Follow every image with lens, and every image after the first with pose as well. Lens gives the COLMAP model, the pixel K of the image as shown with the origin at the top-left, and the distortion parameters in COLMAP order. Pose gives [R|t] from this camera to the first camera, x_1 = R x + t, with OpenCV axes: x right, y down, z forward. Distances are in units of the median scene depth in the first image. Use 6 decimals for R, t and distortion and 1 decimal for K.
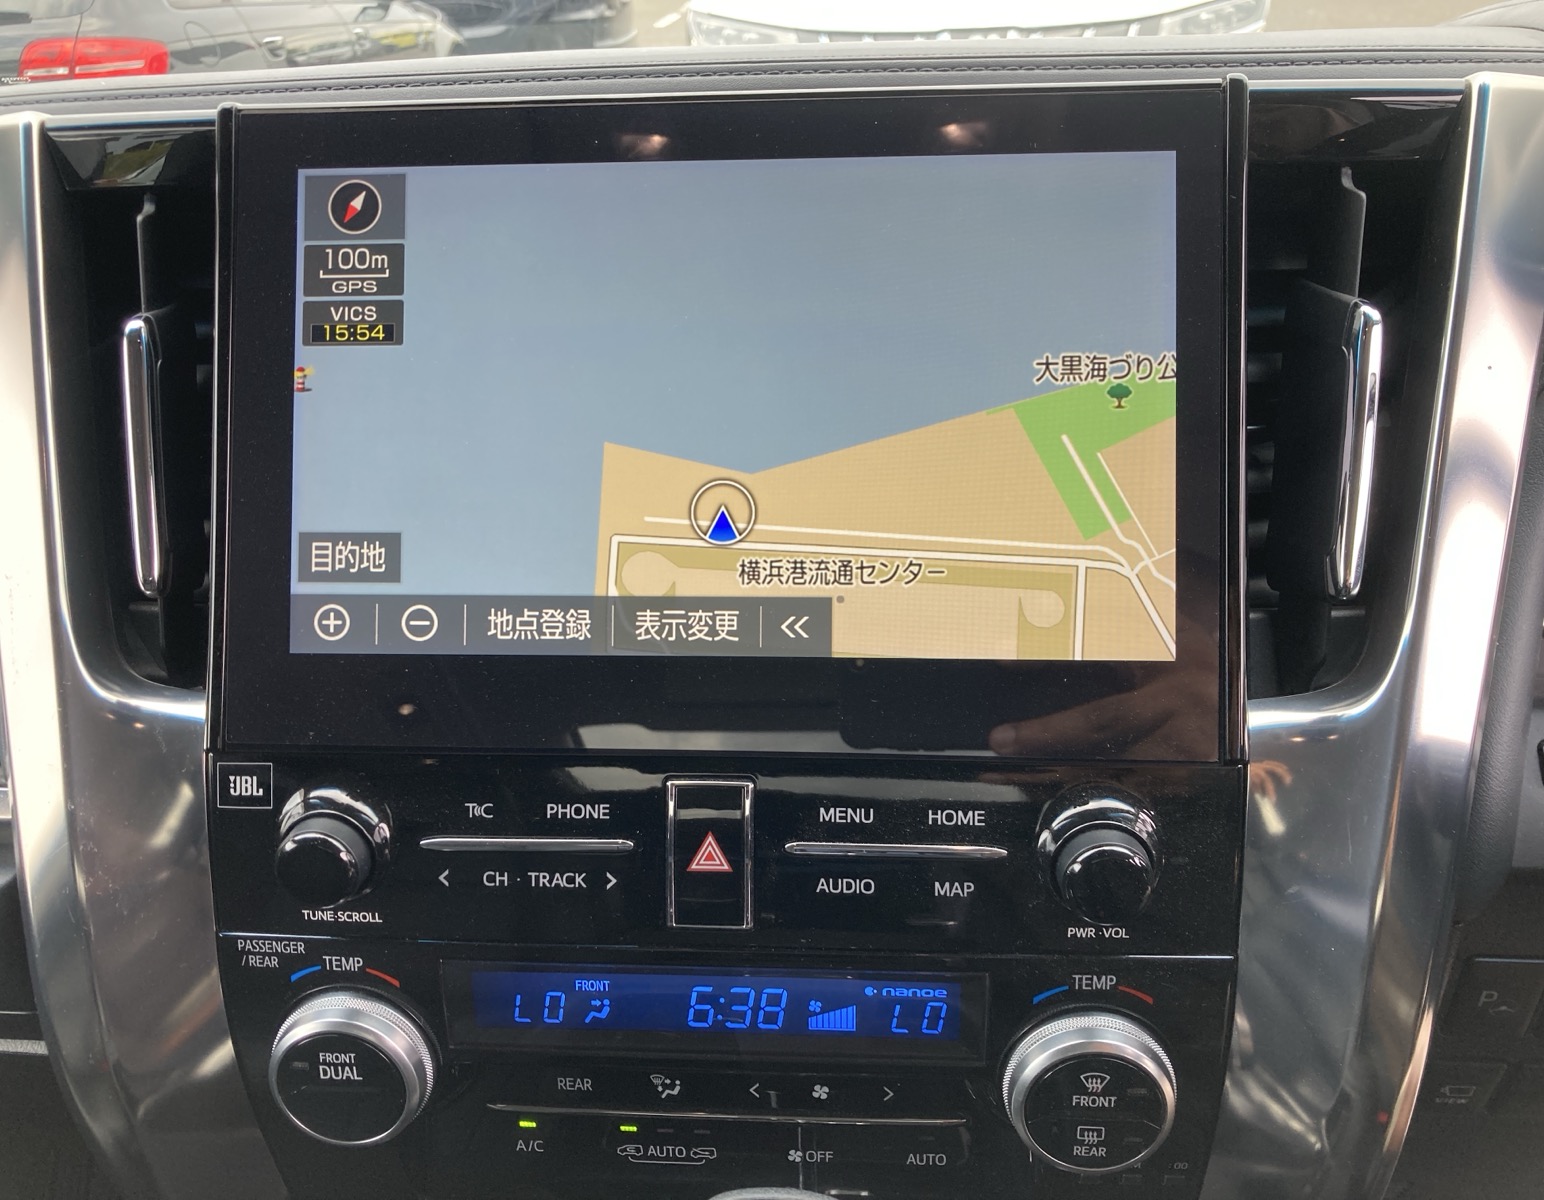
lens RADIAL K [[1378.2, 0, 766.1], [0, 1378.2, 587.2], [0, 0, 1]] dist [0.047770, -0.056413]
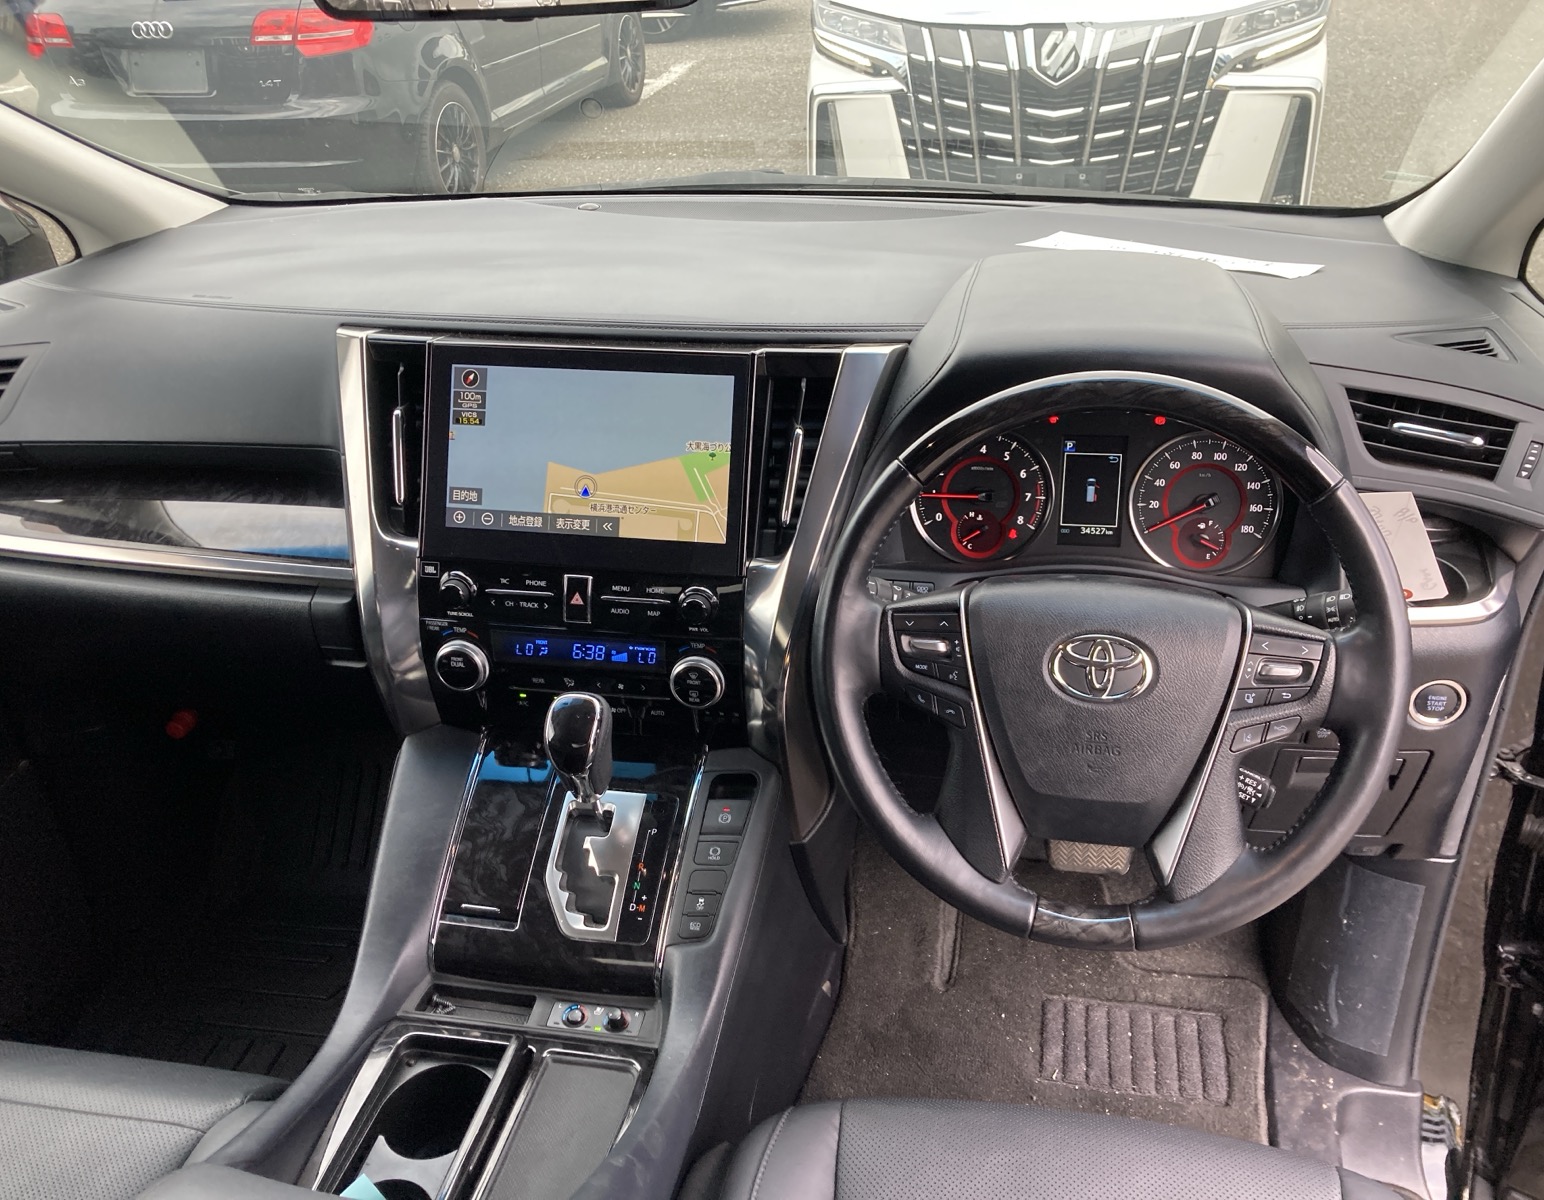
lens RADIAL K [[1379.4, 0, 828.8], [0, 1379.4, 596.5], [0, 0, 1]] dist [0.088632, -0.166317]
pose [[0.995945, 0.053330, -0.072455, 0.720021], [-0.047897, 0.996051, 0.074761, -0.067043], [0.076156, -0.070987, 0.994566, -1.967577]]
